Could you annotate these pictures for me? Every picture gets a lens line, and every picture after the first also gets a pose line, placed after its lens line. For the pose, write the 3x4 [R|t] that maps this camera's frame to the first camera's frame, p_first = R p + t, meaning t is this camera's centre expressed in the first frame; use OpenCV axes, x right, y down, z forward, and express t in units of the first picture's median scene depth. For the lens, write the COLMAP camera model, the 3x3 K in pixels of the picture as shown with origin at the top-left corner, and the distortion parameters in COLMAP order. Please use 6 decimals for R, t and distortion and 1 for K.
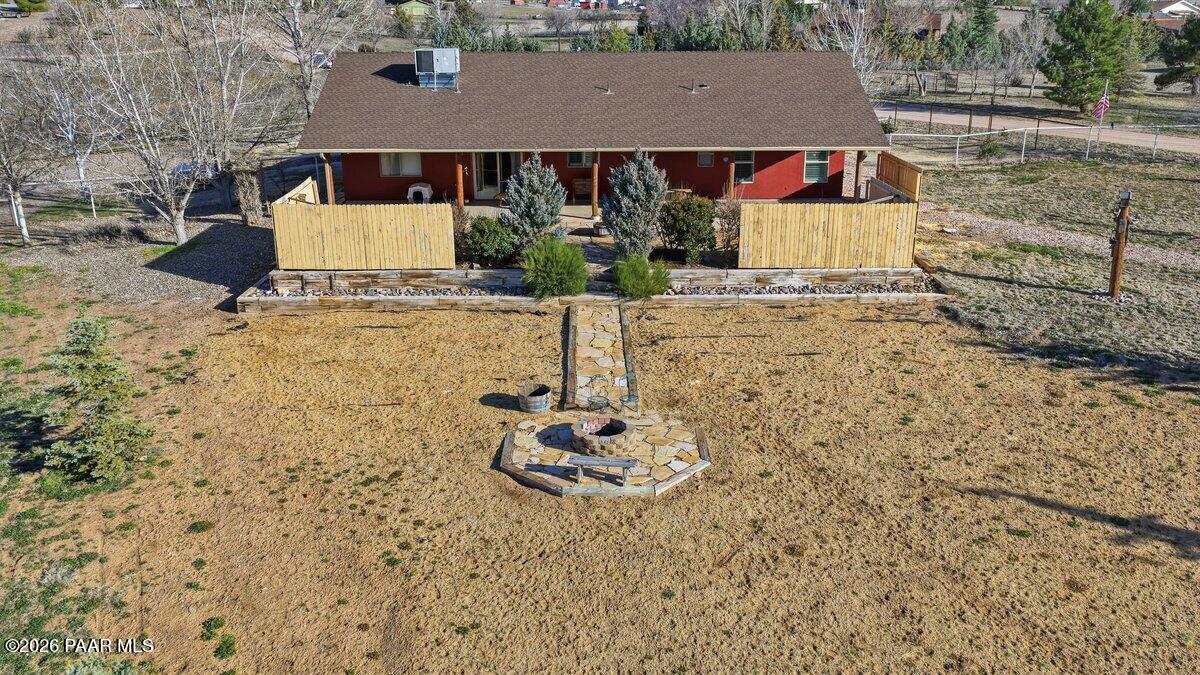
lens RADIAL K [[988.9, 0, 606.3], [0, 988.9, 342.1], [0, 0, 1]] dist [-0.010635, 0.024167]
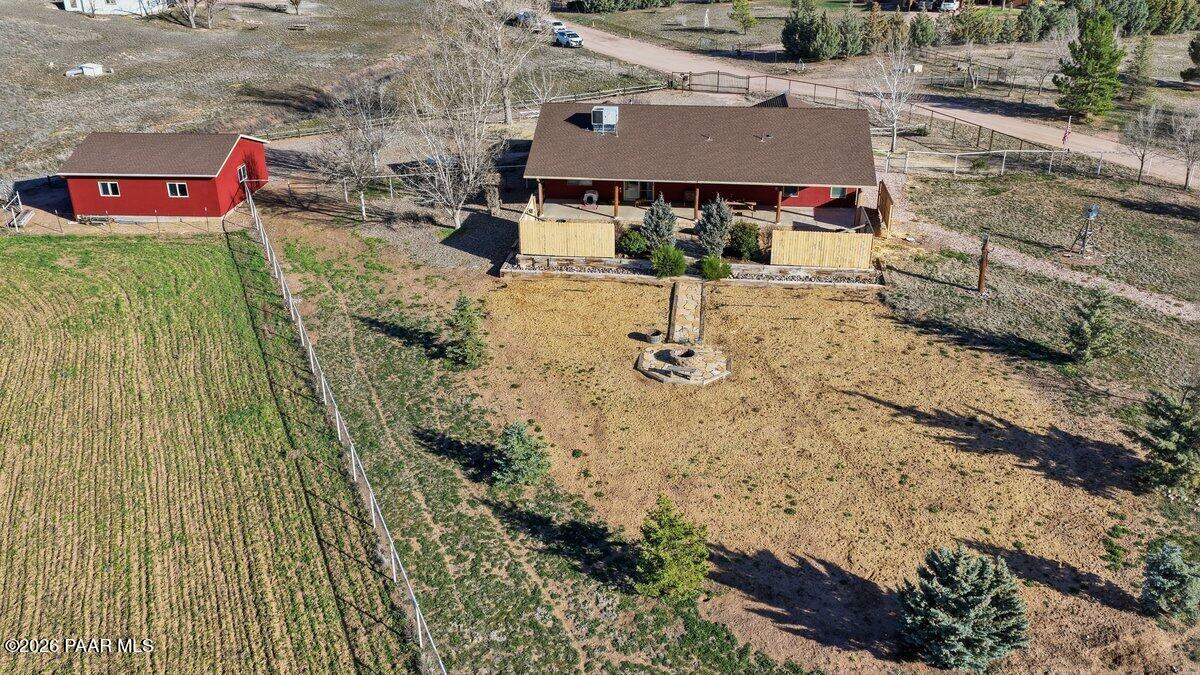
lens RADIAL K [[988.9, 0, 606.3], [0, 988.9, 342.1], [0, 0, 1]] dist [-0.010635, 0.024167]
pose [[0.991248, 0.055527, -0.119765, 0.063678], [-0.042009, 0.992754, 0.112580, -0.130661], [0.125148, -0.106564, 0.986399, -0.871100]]
